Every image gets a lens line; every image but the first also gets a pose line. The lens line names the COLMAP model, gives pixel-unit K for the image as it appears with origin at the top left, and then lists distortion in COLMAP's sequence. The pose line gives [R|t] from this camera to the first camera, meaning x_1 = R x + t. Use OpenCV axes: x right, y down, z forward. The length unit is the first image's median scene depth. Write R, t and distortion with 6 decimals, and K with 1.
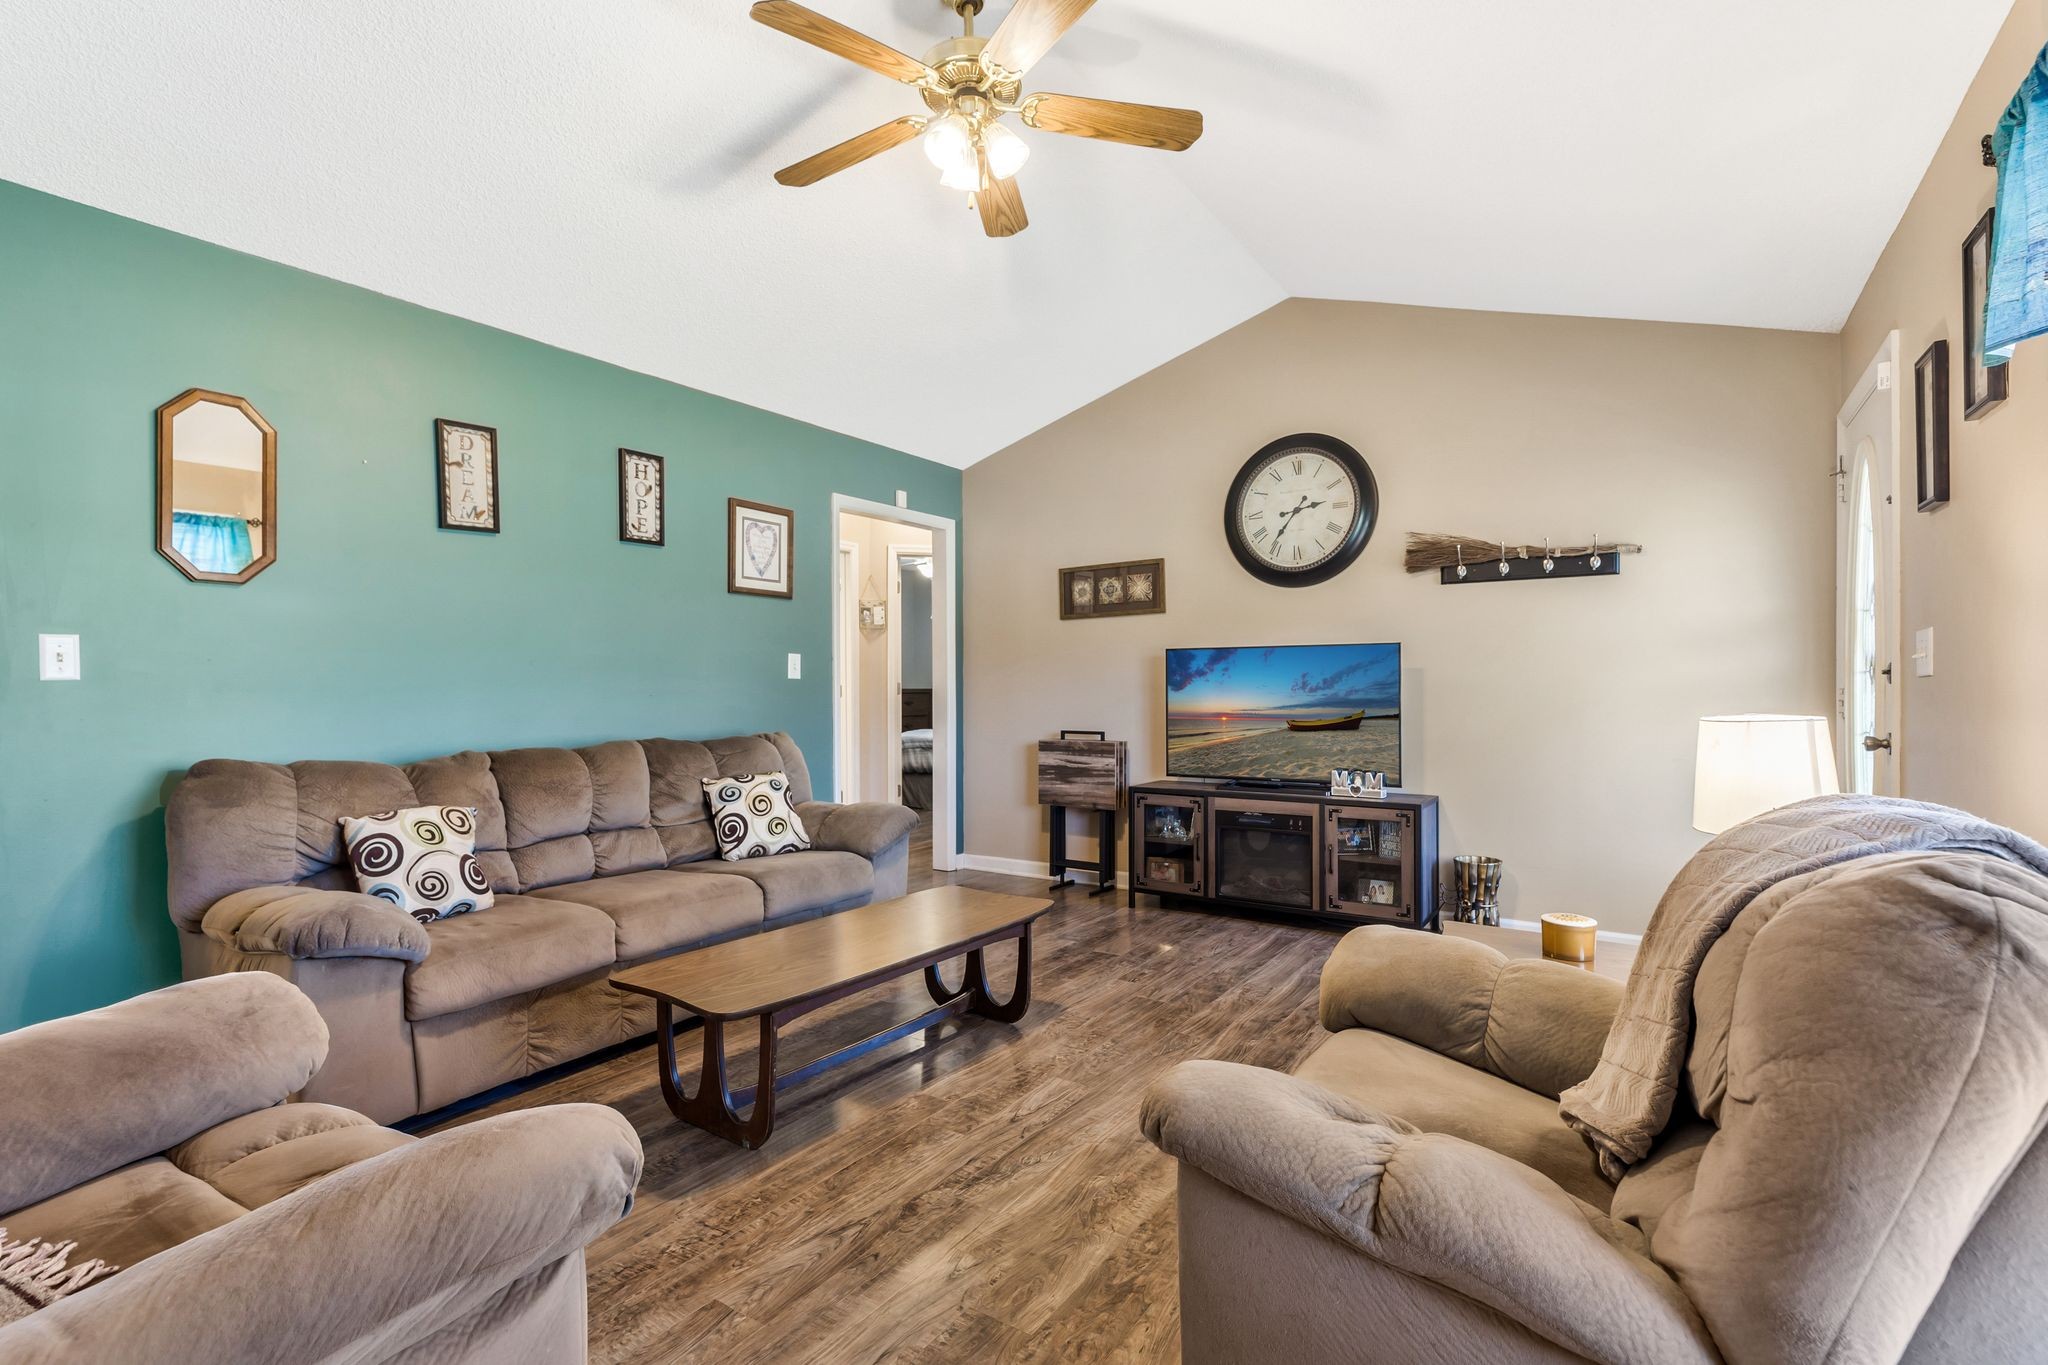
lens RADIAL K [[942.8, 0, 989.5], [0, 942.8, 691.2], [0, 0, 1]] dist [0.003859, 0.001464]
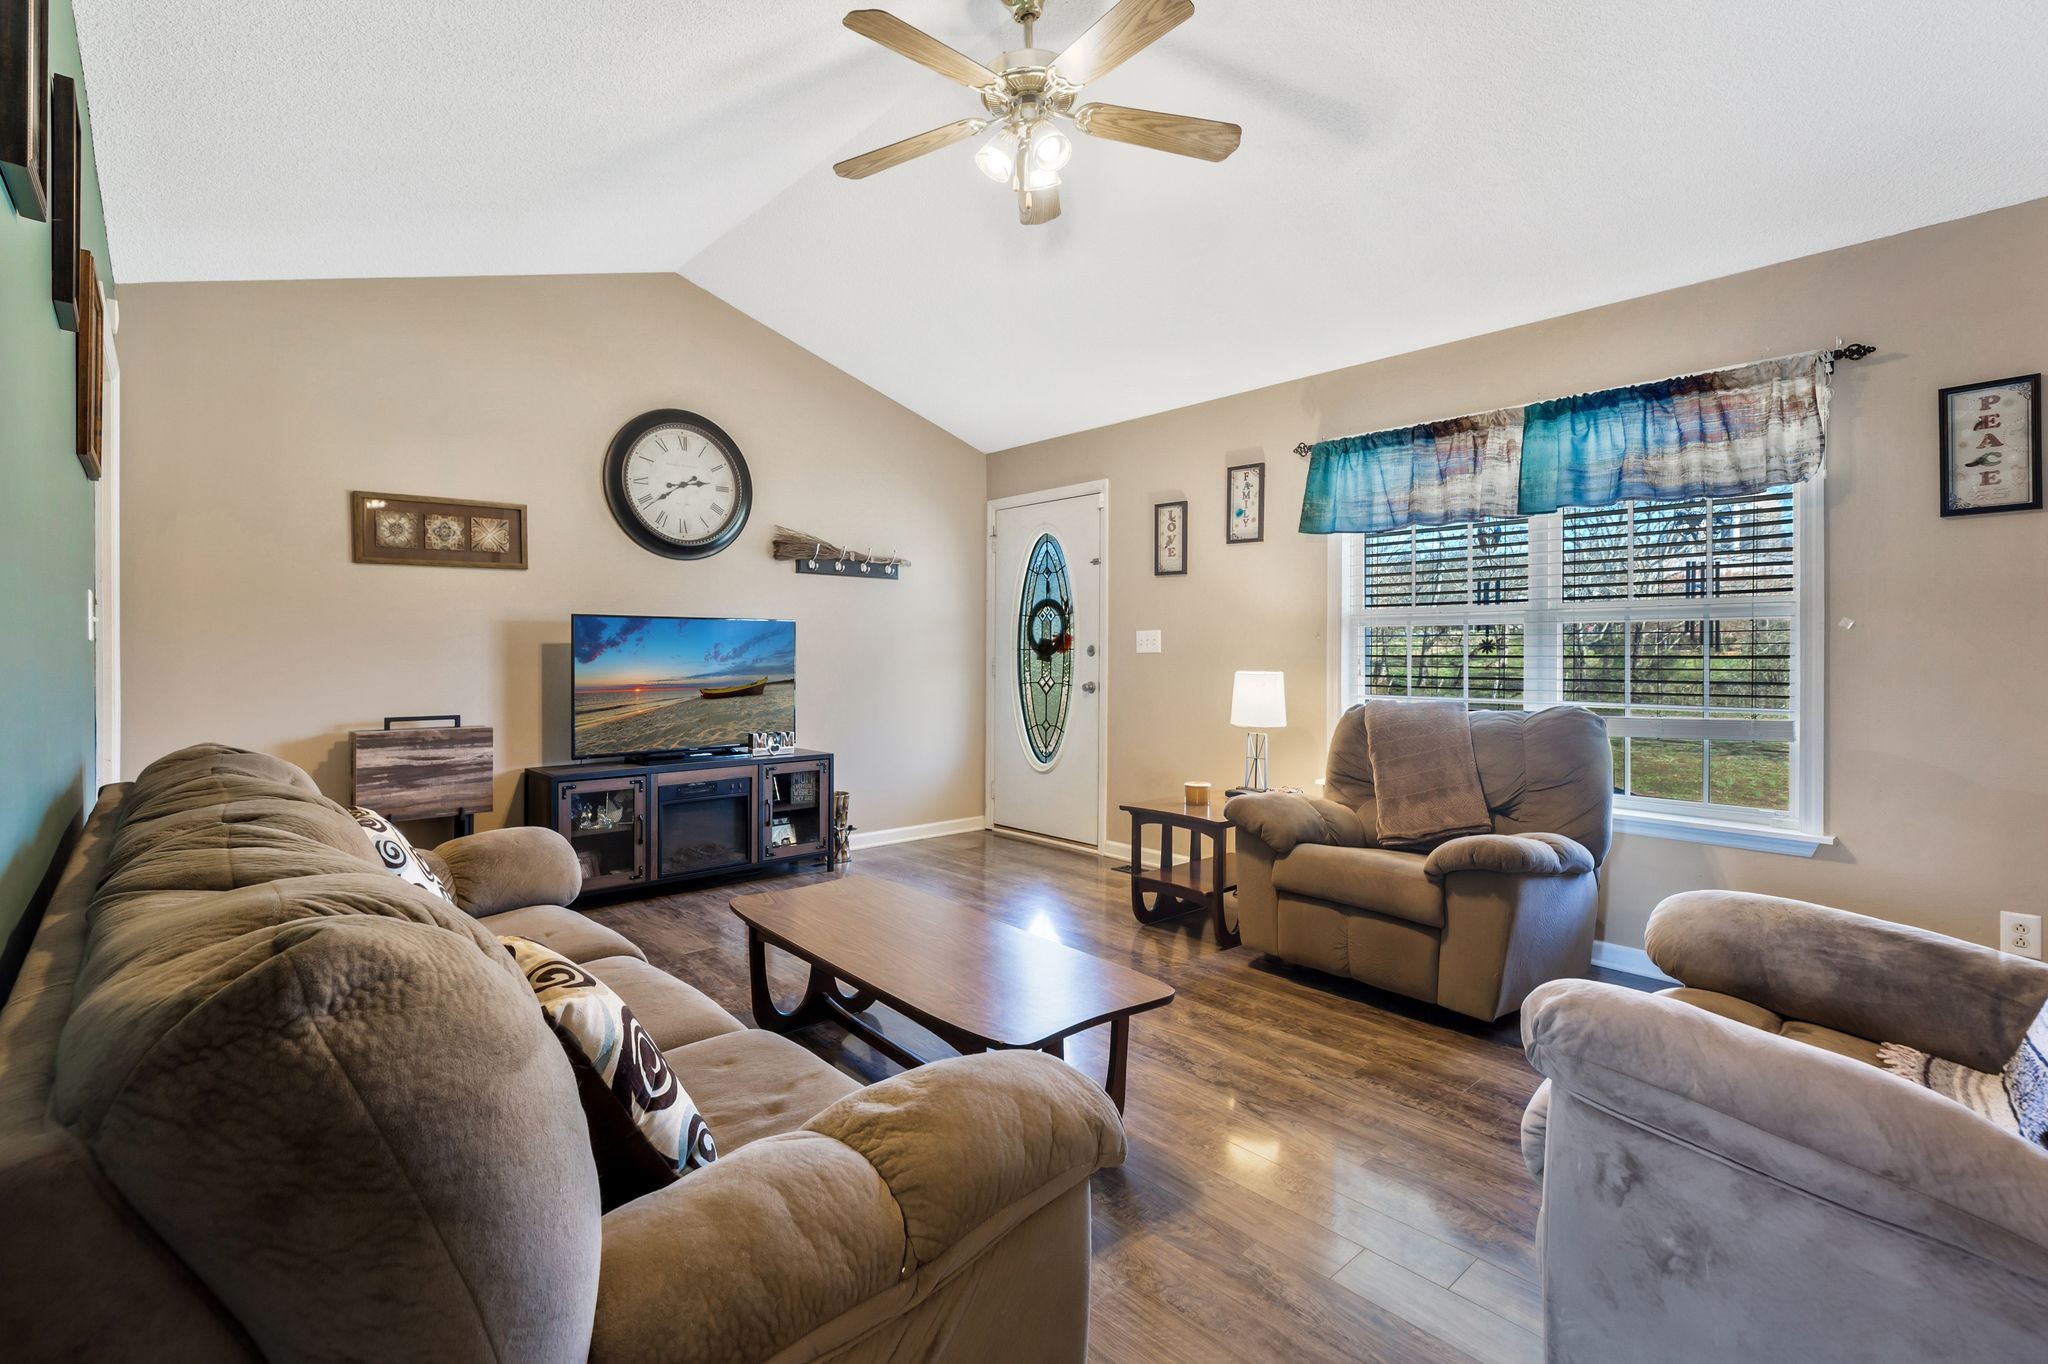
lens RADIAL K [[942.8, 0, 986.4], [0, 942.8, 650.5], [0, 0, 1]] dist [0.003859, 0.001464]
pose [[0.246933, 0.005218, 0.969019, -0.636935], [0.002961, 0.999977, -0.006139, -0.004785], [-0.969028, 0.004385, 0.246912, 0.466714]]
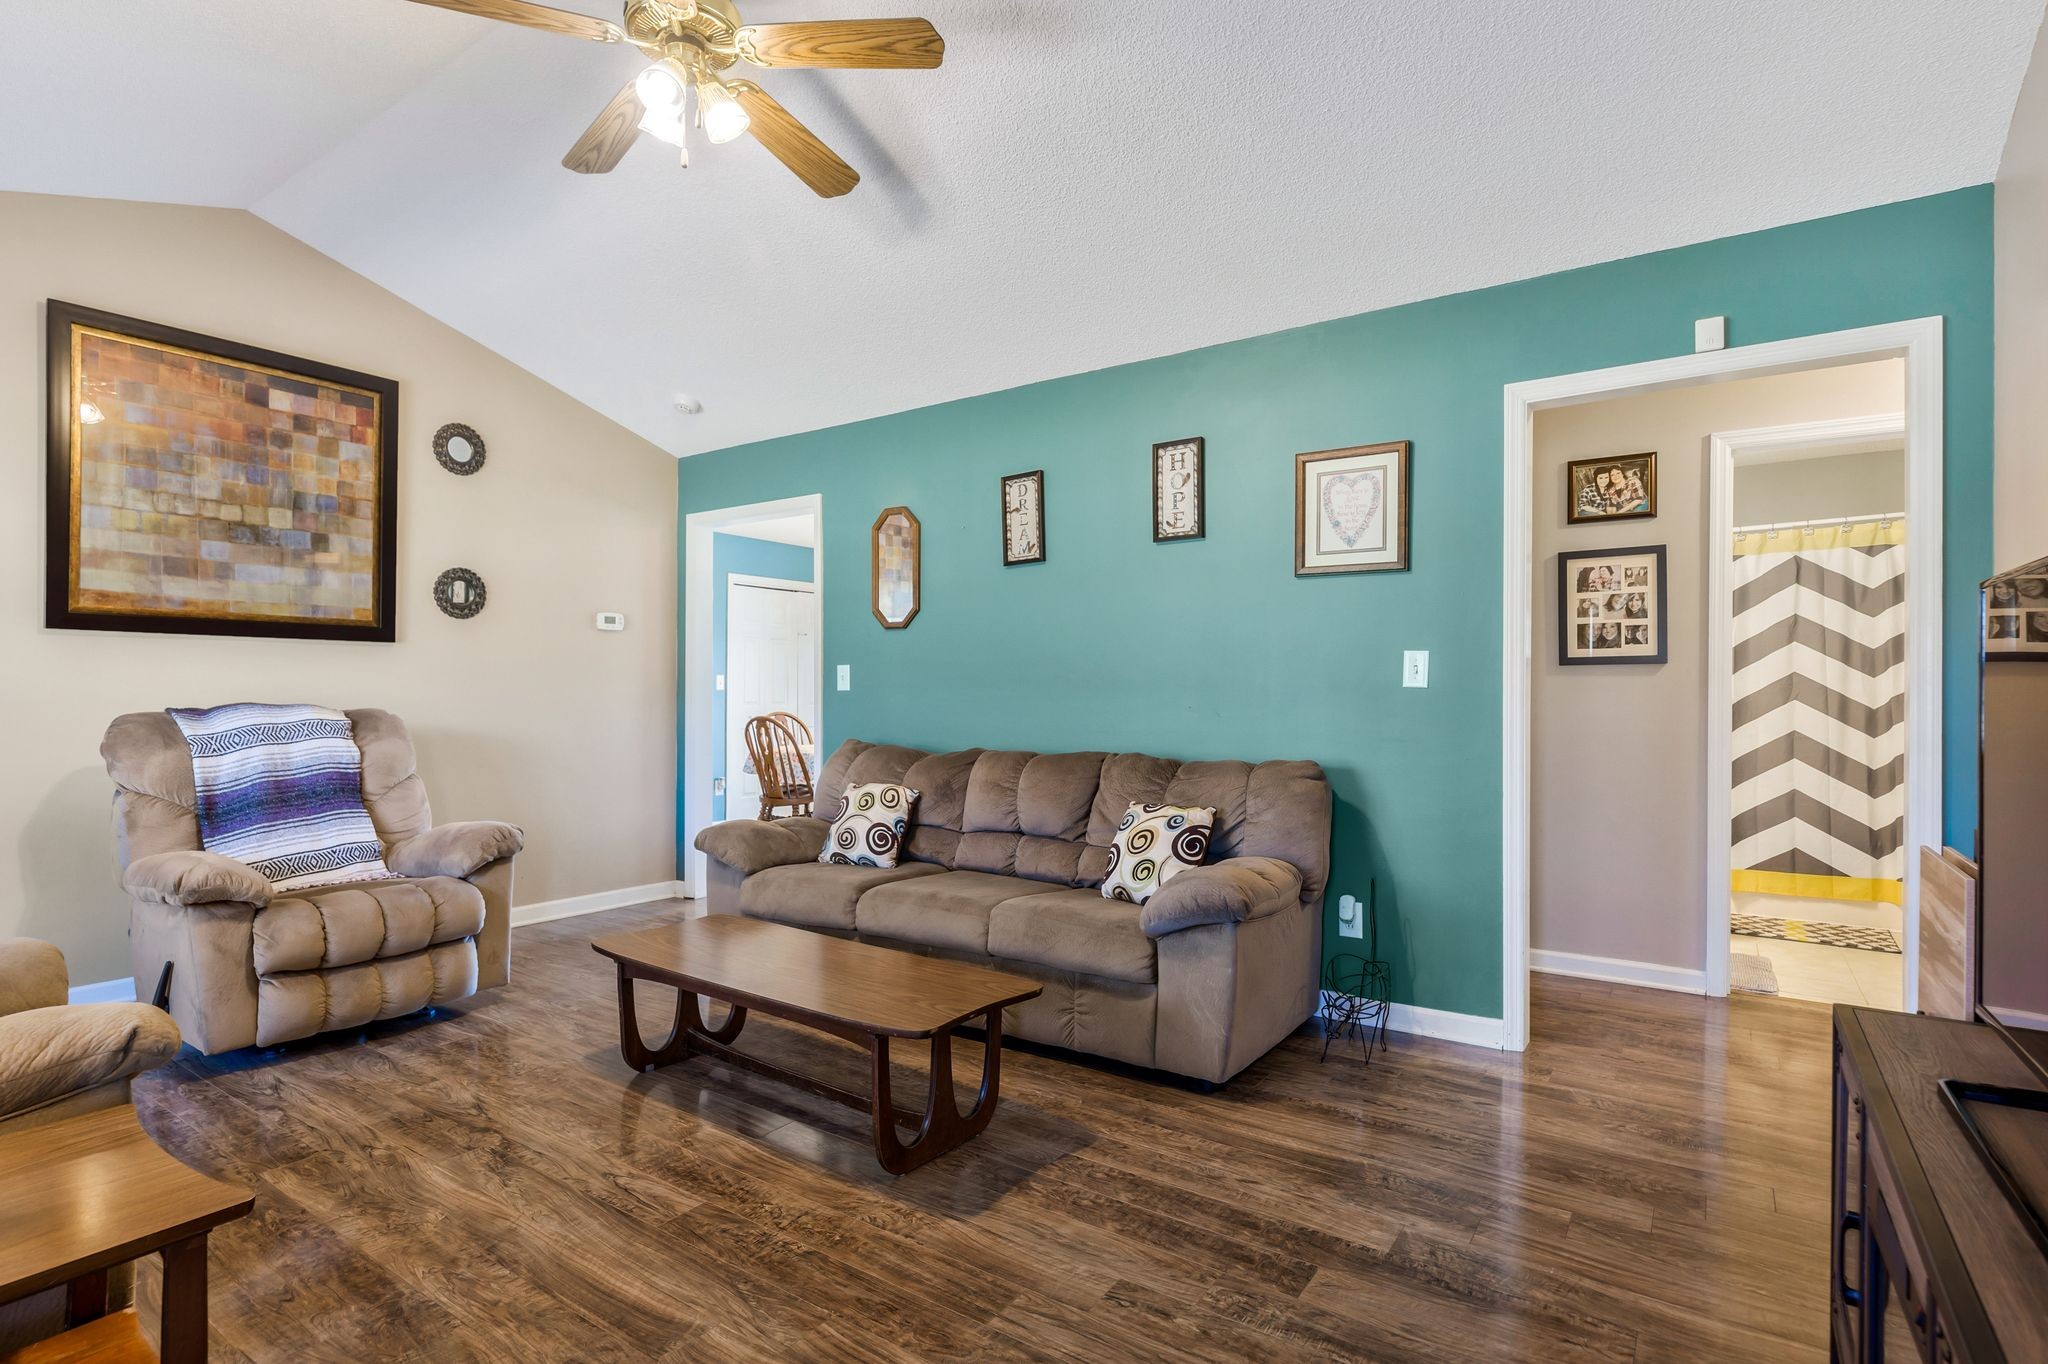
lens RADIAL K [[998.5, 0, 1009.1], [0, 998.5, 693.0], [0, 0, 1]] dist [-0.004201, 0.000844]
pose [[0.007348, 0.004051, -0.999965, 0.560954], [-0.008971, 0.999952, 0.003985, -0.010288], [0.999933, 0.008942, 0.007384, 0.780150]]
